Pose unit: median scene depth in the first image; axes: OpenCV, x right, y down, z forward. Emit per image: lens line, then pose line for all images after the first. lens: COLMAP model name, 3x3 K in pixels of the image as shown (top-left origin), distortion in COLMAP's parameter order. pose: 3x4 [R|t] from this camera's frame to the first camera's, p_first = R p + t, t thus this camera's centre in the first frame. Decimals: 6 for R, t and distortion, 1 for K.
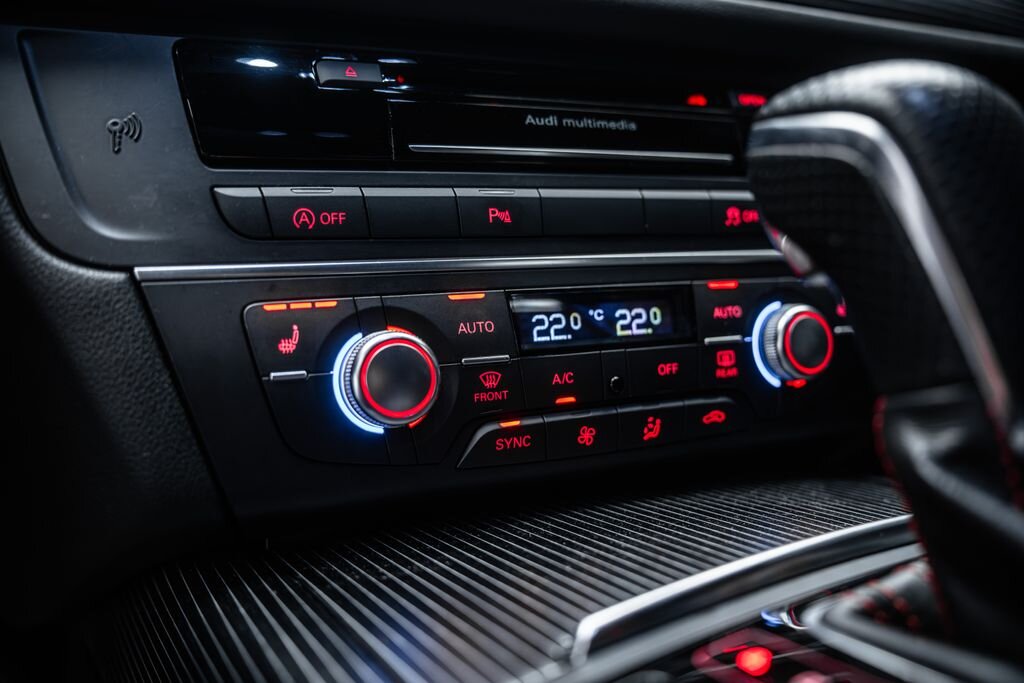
lens RADIAL K [[823.6, 0, 511.5], [0, 823.6, 341.8], [0, 0, 1]] dist [-0.082897, 0.011055]
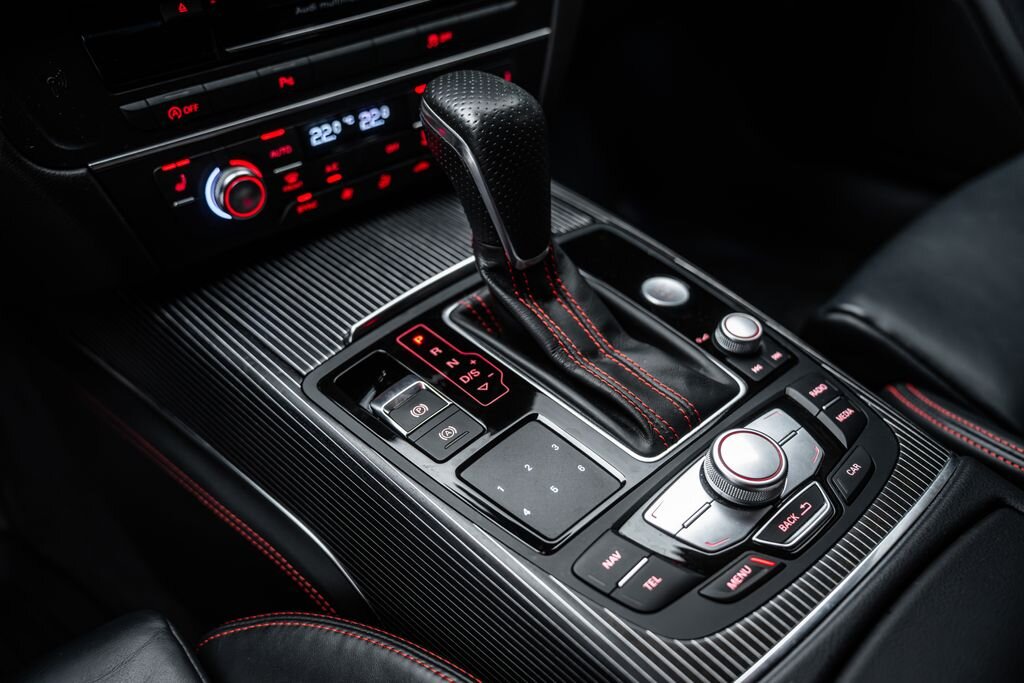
lens RADIAL K [[932.2, 0, 510.5], [0, 932.2, 339.9], [0, 0, 1]] dist [-0.027064, 0.000000]
pose [[0.970732, -0.107426, 0.214800, -0.034724], [-0.037413, 0.815824, 0.577089, -0.829594], [-0.237233, -0.568235, 0.787927, -0.888024]]
